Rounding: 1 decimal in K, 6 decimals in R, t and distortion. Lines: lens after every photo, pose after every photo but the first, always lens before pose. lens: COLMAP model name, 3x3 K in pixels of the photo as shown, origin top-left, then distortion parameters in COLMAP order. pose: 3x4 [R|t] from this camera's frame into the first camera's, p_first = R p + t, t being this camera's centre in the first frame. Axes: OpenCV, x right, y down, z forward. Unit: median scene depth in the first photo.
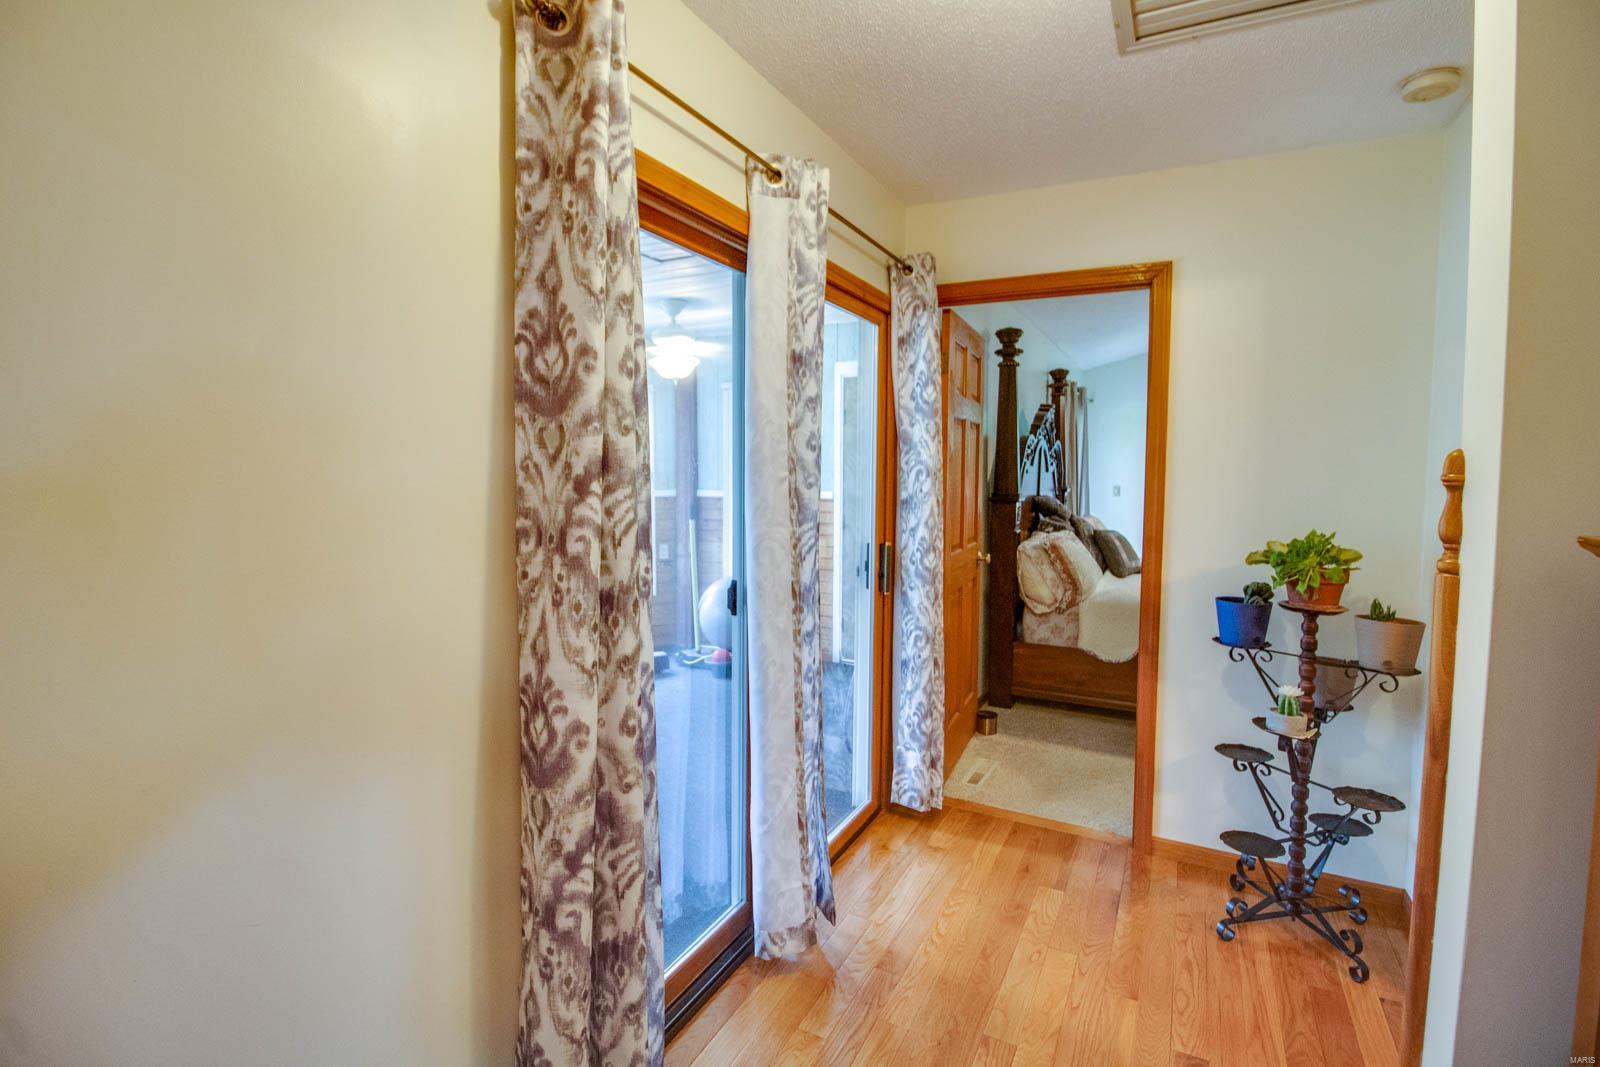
lens RADIAL K [[742.7, 0, 801.6], [0, 742.7, 509.2], [0, 0, 1]] dist [-0.000001, -0.014999]
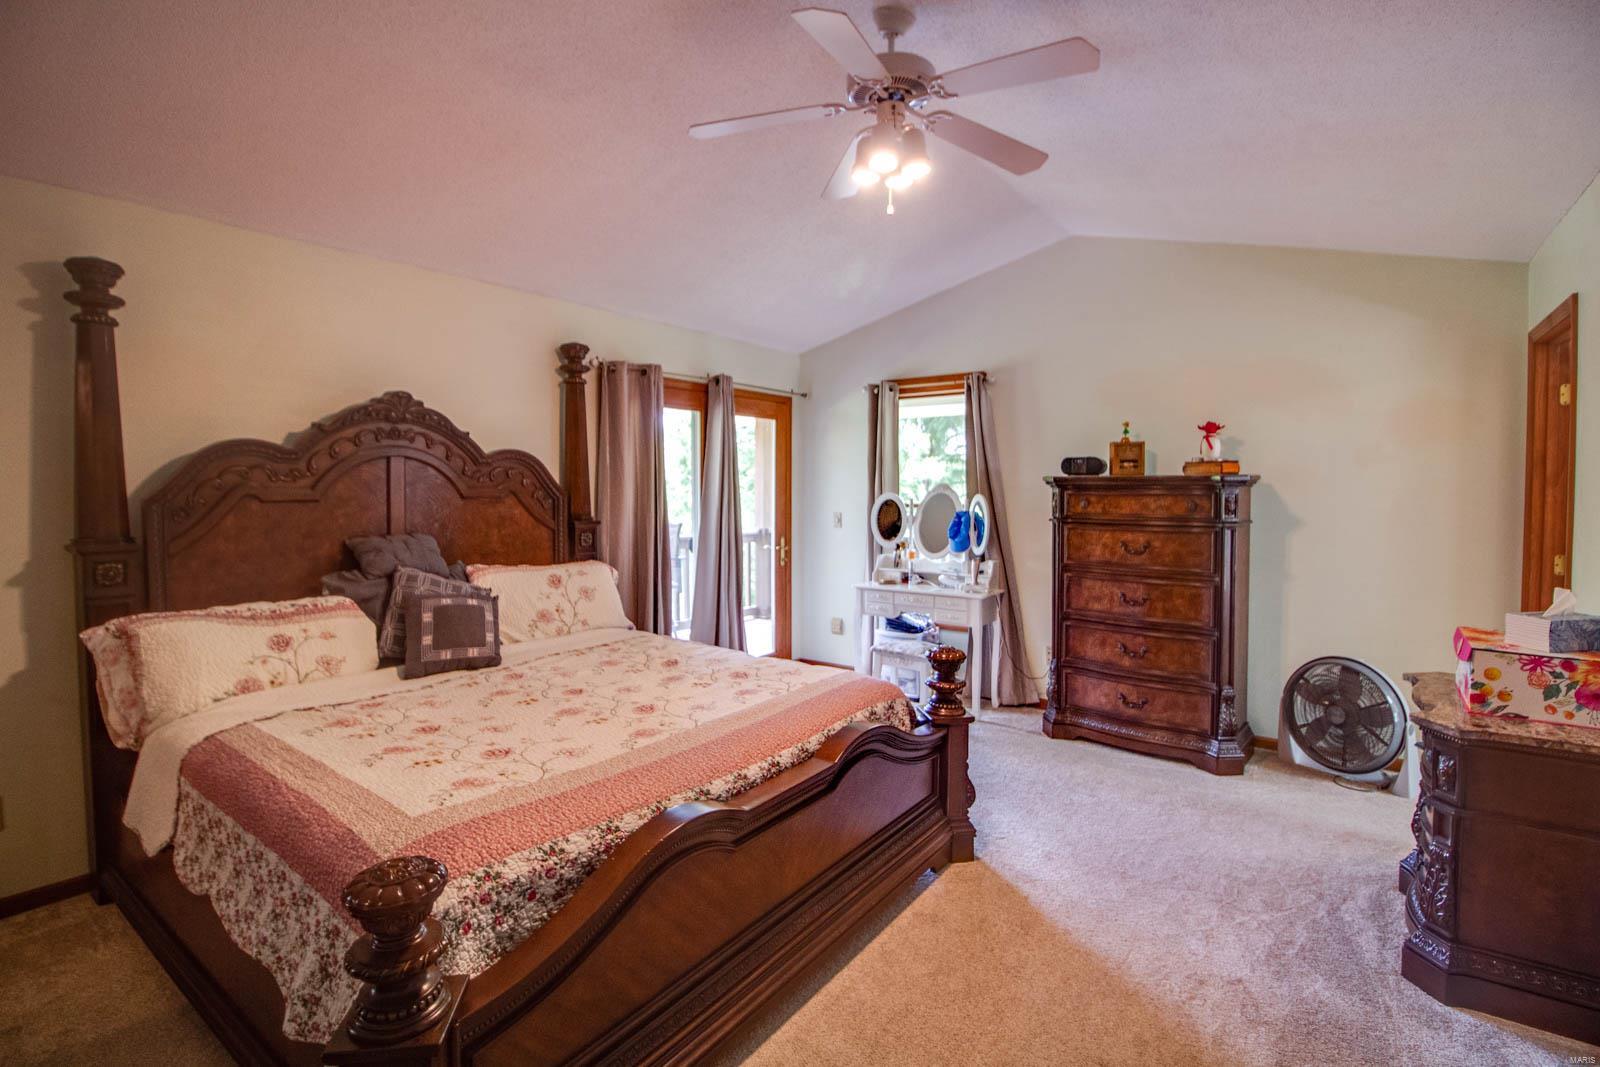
lens RADIAL K [[742.7, 0, 801.6], [0, 742.7, 509.2], [0, 0, 1]] dist [-0.000001, -0.014999]
pose [[0.989274, -0.000372, -0.146070, 0.753440], [-0.002858, 0.999756, -0.021905, -0.030091], [0.146043, 0.022088, 0.989032, 0.438859]]
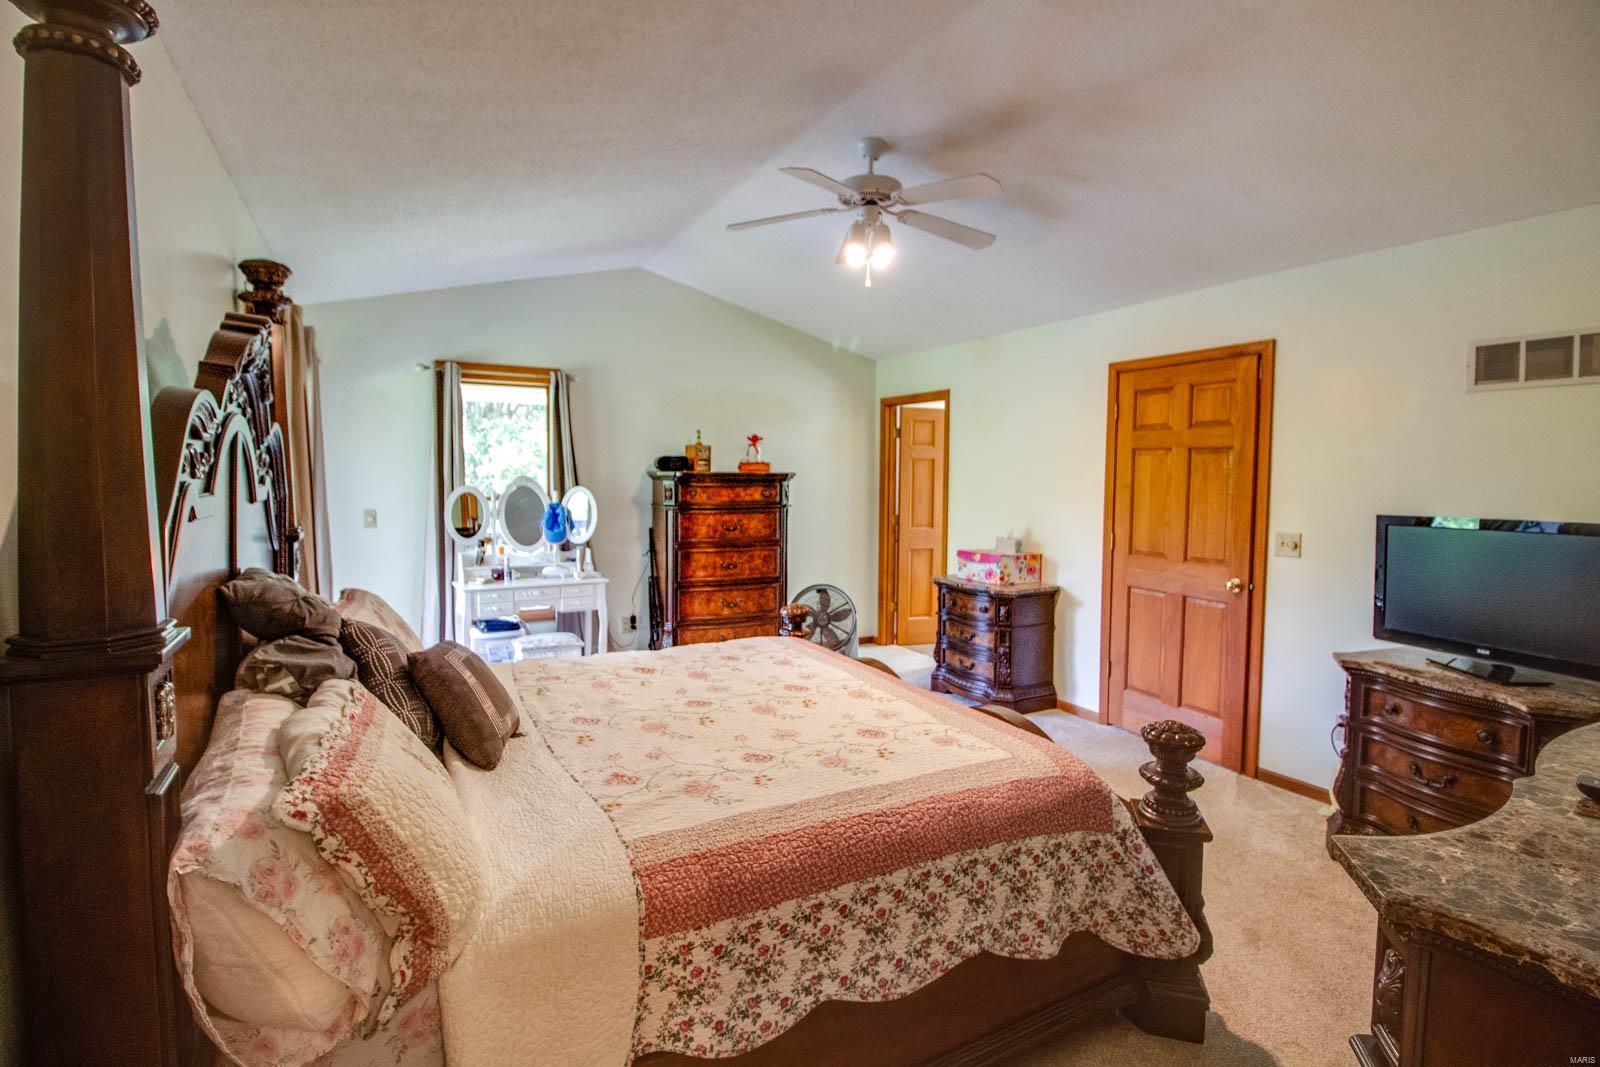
lens RADIAL K [[742.7, 0, 801.6], [0, 742.7, 509.2], [0, 0, 1]] dist [-0.000001, -0.014999]
pose [[0.545413, -0.036930, 0.837353, 0.179524], [0.038565, 0.999077, 0.018943, -0.046656], [-0.837280, 0.021961, 0.546334, 0.600102]]
